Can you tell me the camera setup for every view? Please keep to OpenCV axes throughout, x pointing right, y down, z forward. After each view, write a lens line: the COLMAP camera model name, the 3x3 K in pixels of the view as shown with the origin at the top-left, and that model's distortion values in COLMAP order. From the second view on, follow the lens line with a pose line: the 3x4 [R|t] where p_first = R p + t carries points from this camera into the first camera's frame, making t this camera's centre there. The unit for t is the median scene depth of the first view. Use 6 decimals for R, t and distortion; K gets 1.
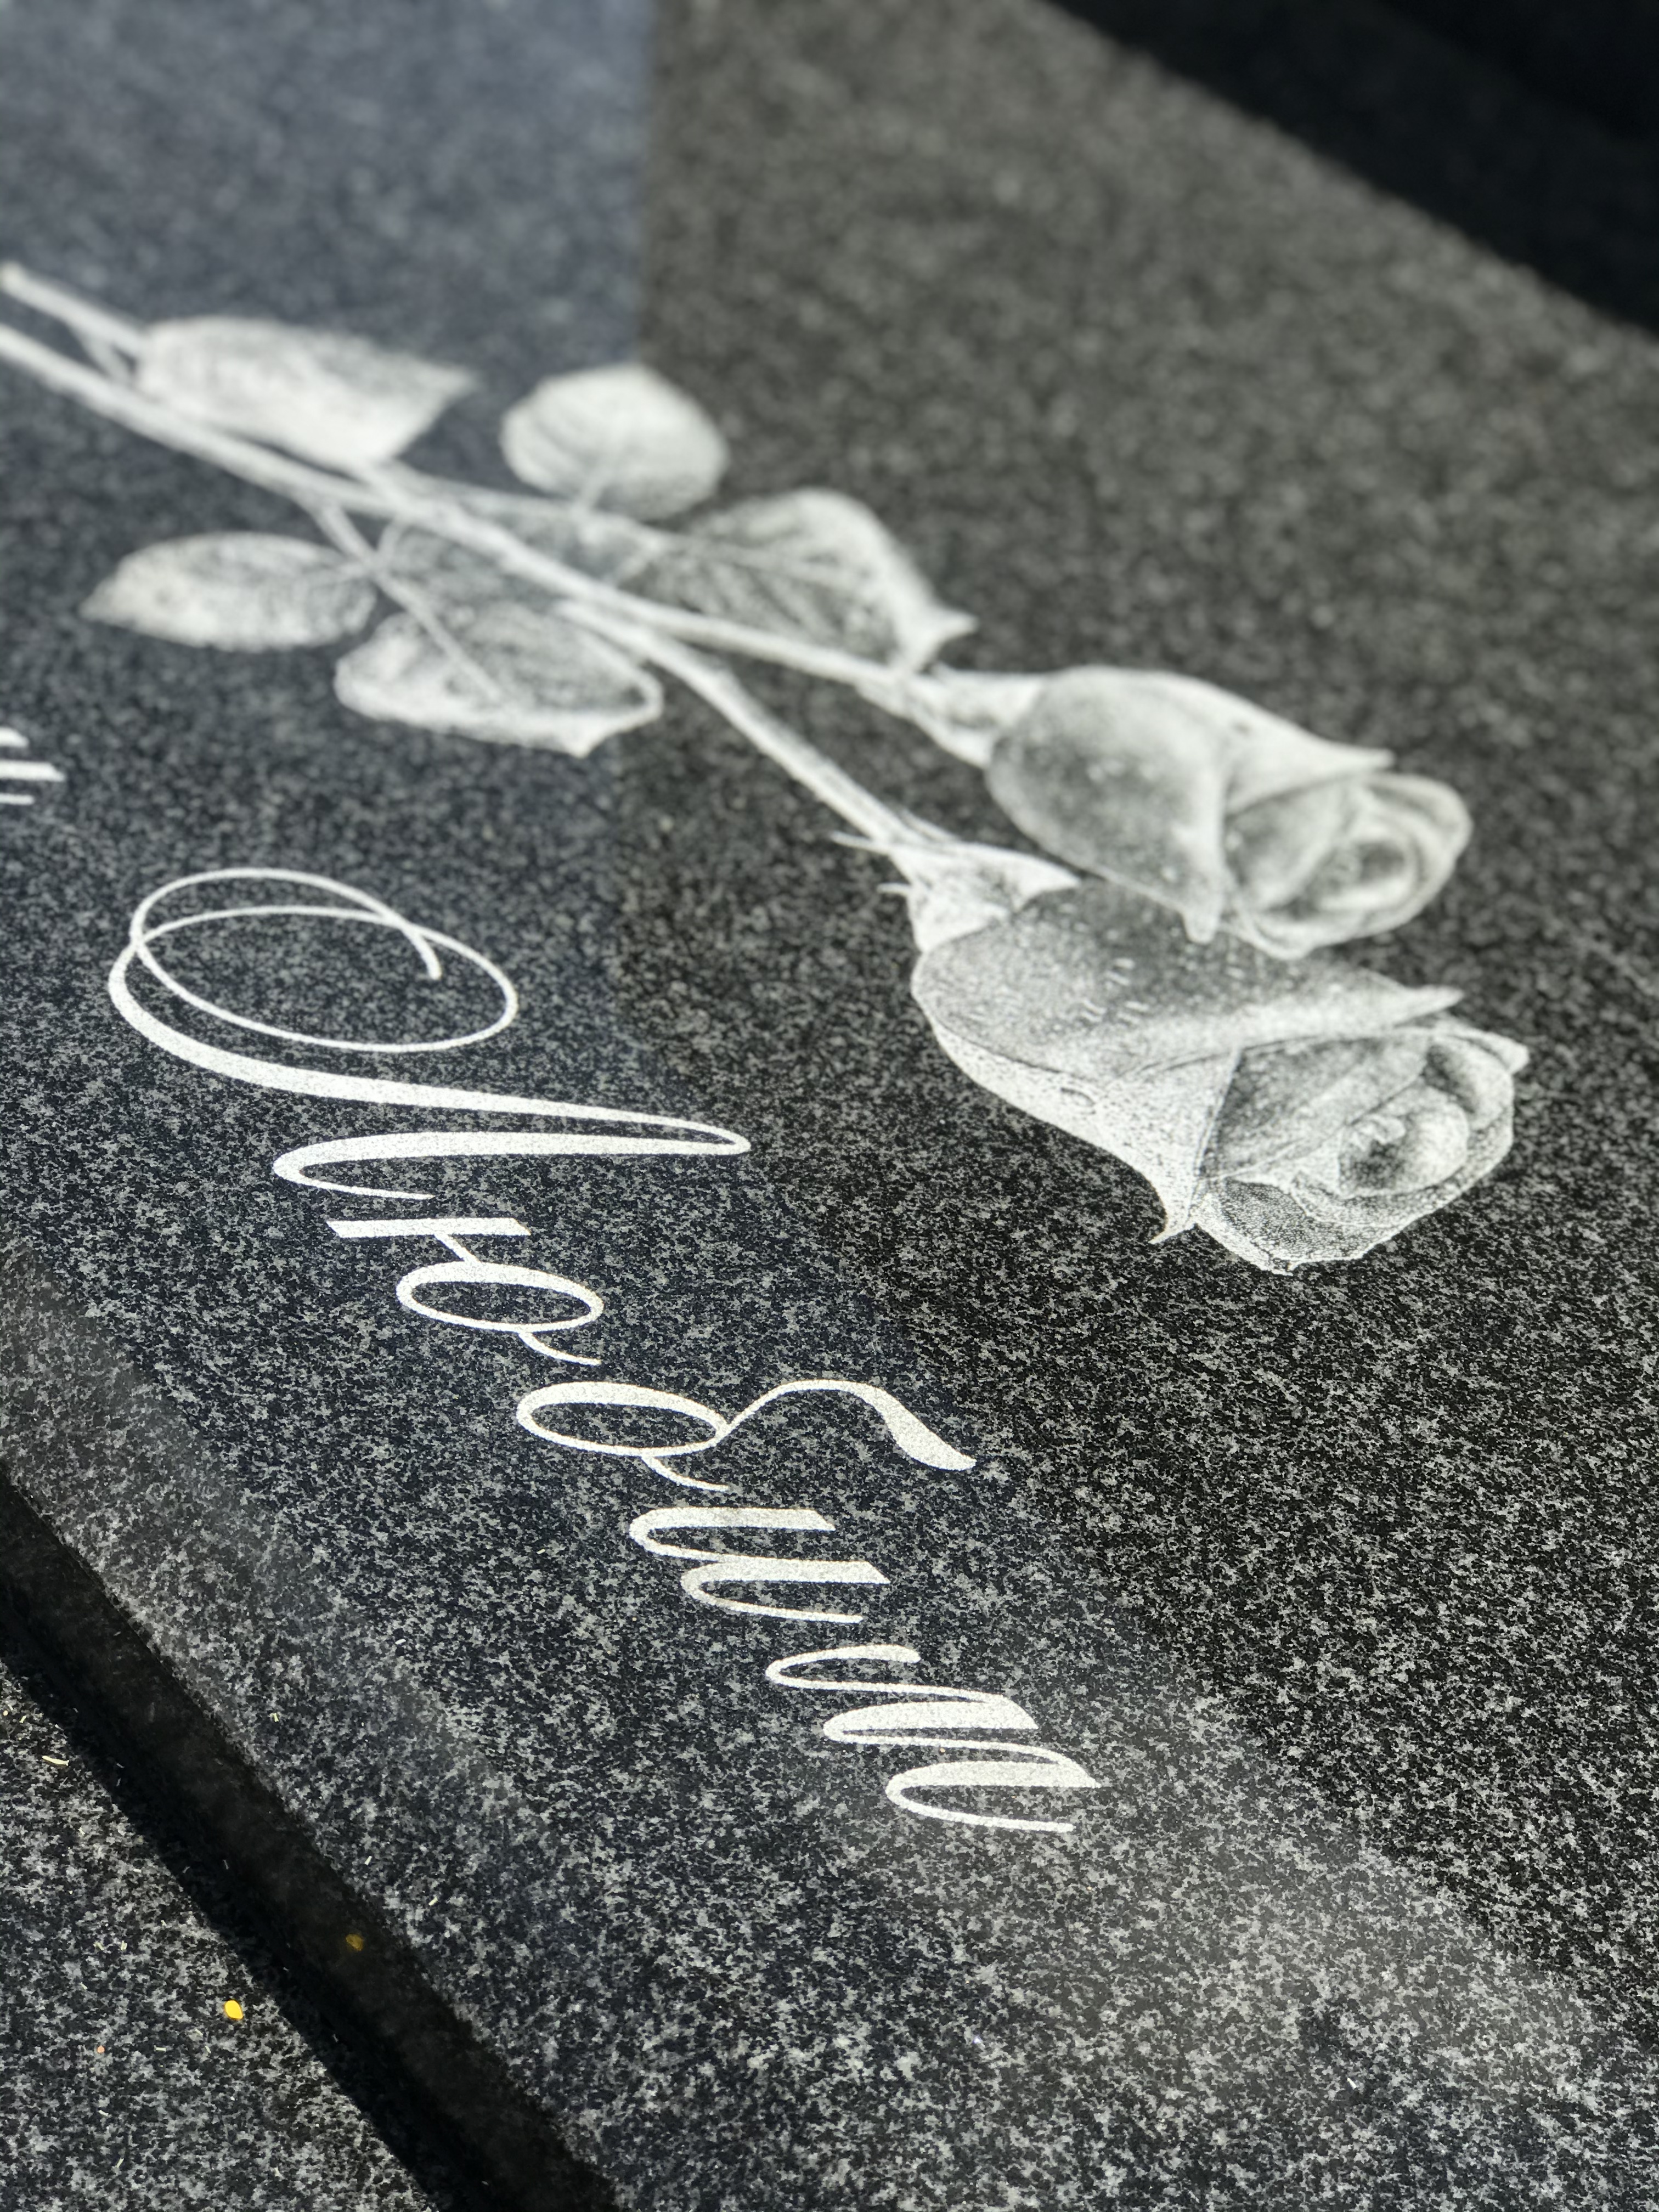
lens RADIAL K [[3602.0, 0, 820.4], [0, 3602.0, 1114.7], [0, 0, 1]] dist [0.029860, 0.000000]
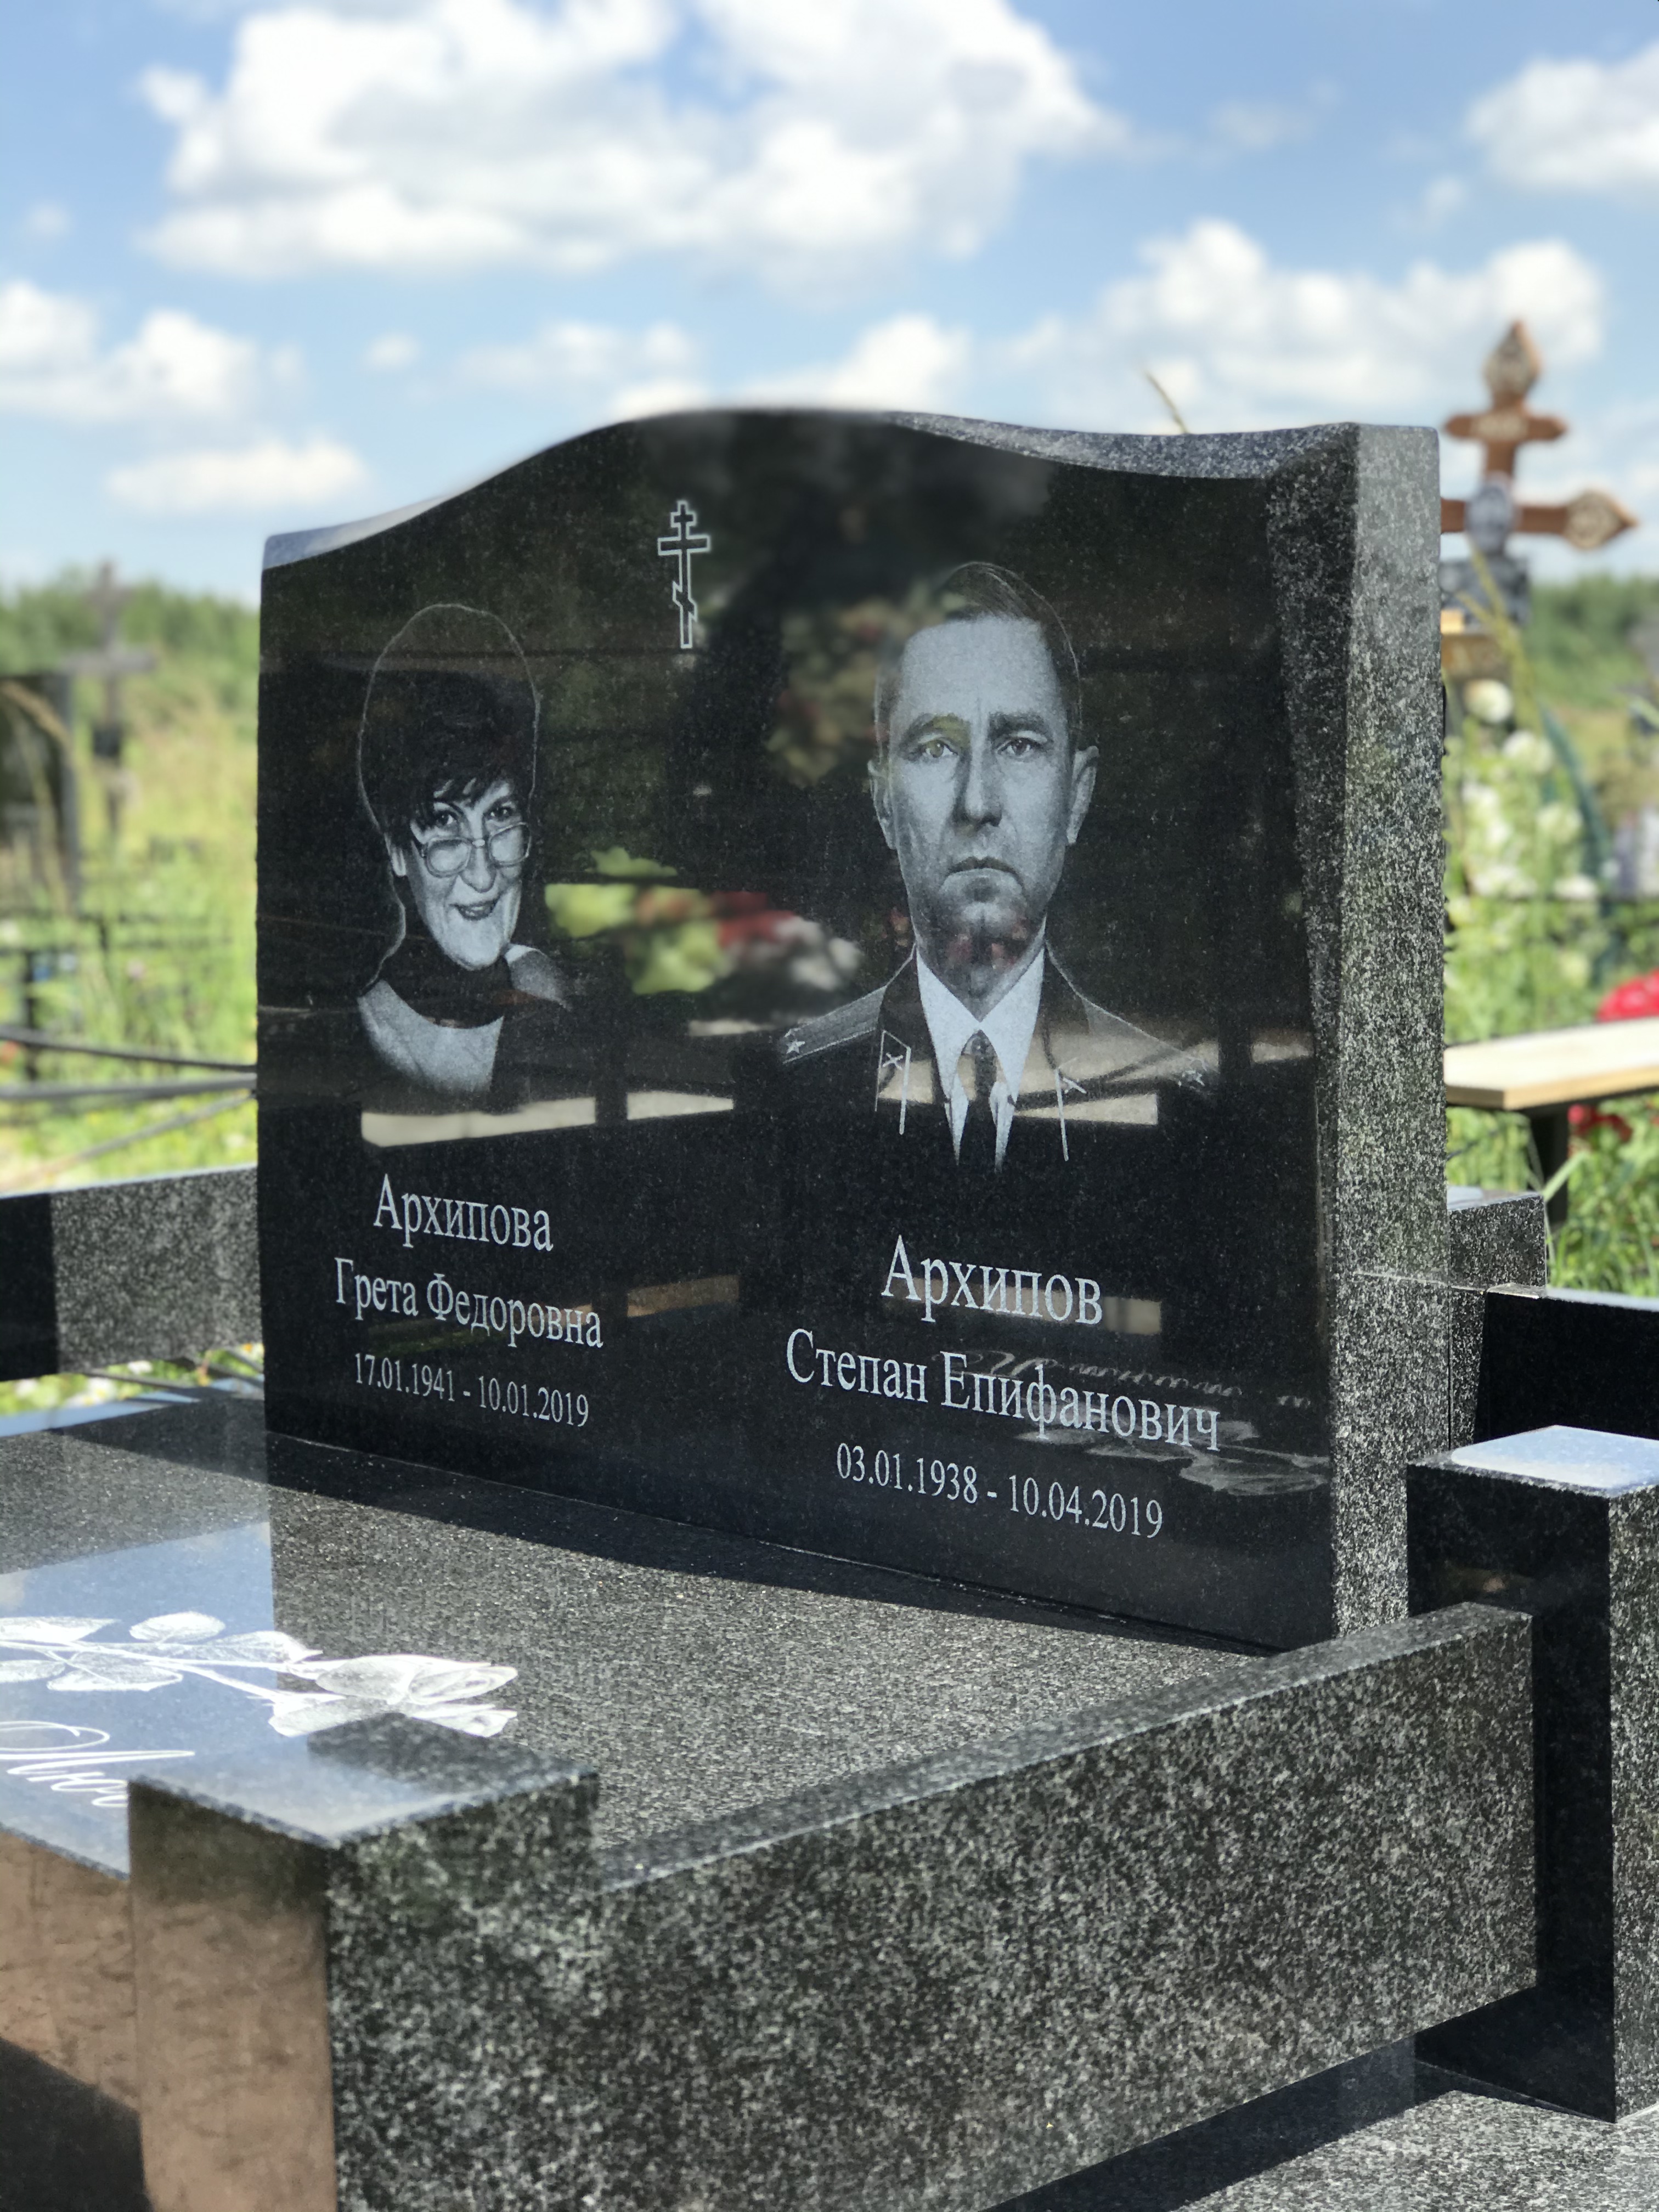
lens RADIAL K [[3602.0, 0, 768.7], [0, 3602.0, 1097.2], [0, 0, 1]] dist [0.029860, 0.000000]
pose [[0.990084, -0.135074, 0.038589, 0.304958], [0.133437, 0.818408, -0.558930, 0.974115], [0.043915, 0.558537, 0.828316, -1.205851]]
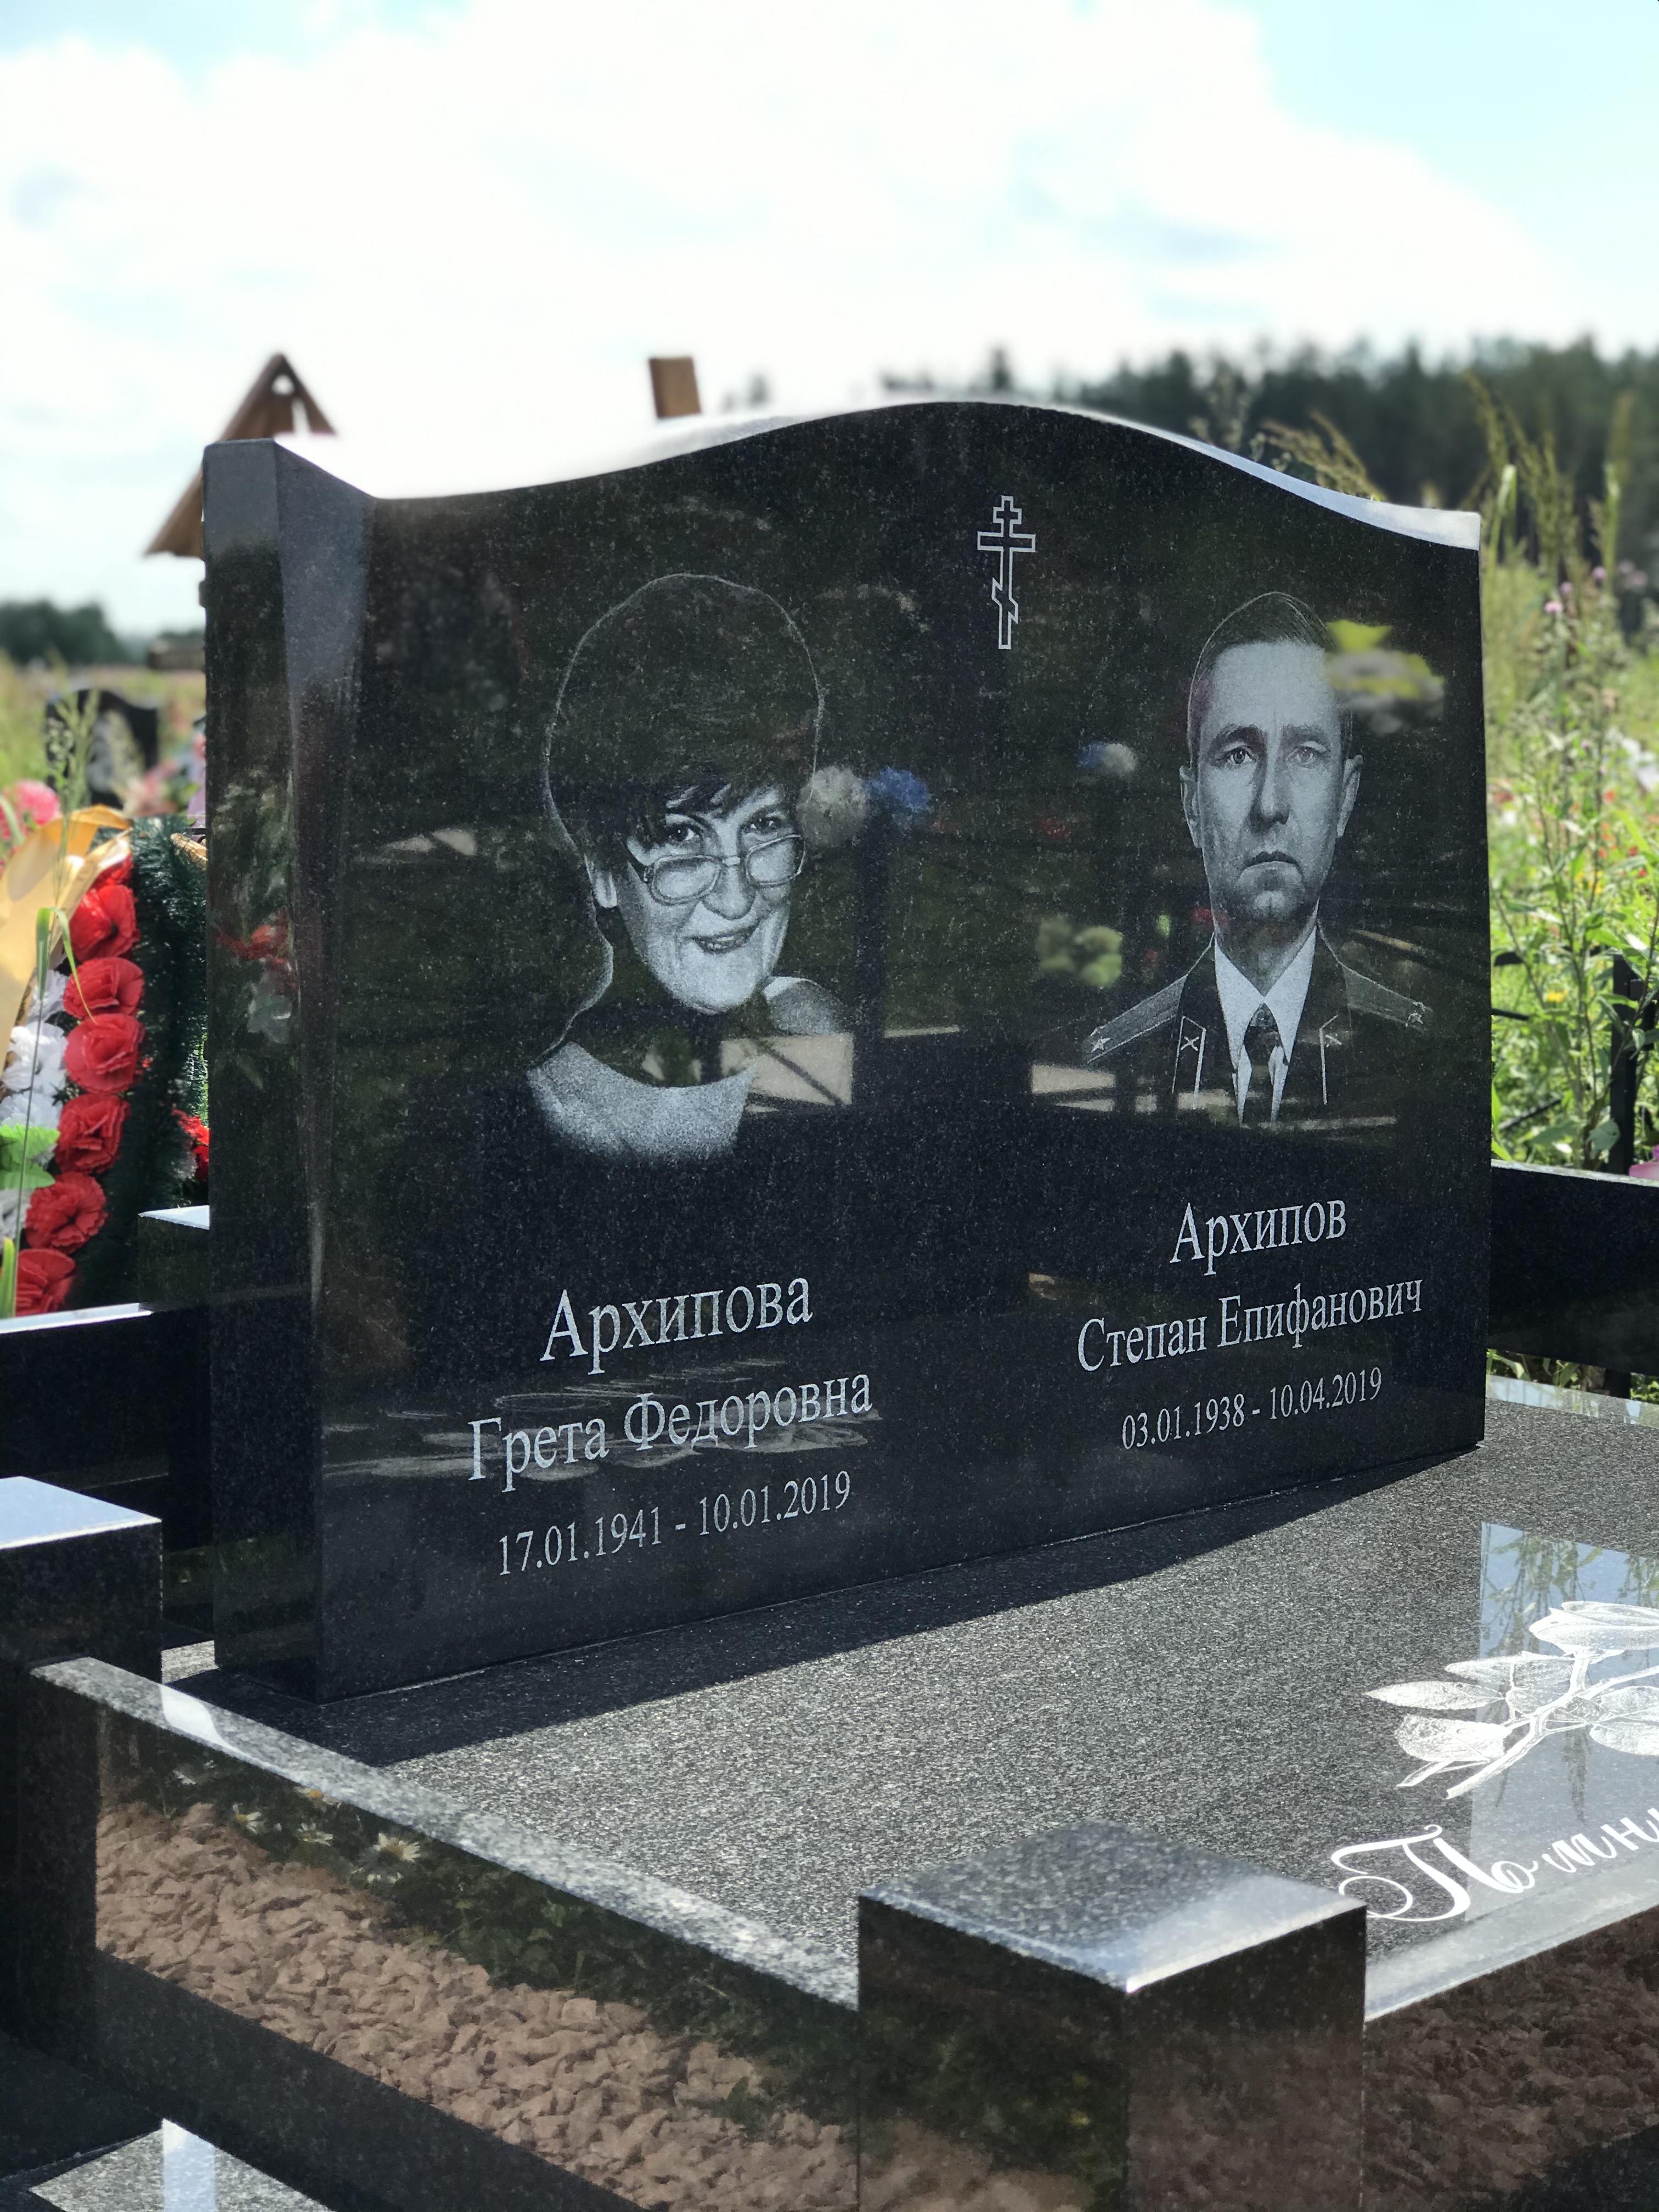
lens RADIAL K [[3602.0, 0, 784.5], [0, 3602.0, 1103.7], [0, 0, 1]] dist [0.029860, 0.000000]
pose [[-0.059507, -0.215775, 0.974628, -2.278348], [0.632159, 0.747479, 0.204084, -1.258928], [-0.772551, 0.628264, 0.091924, 0.981480]]
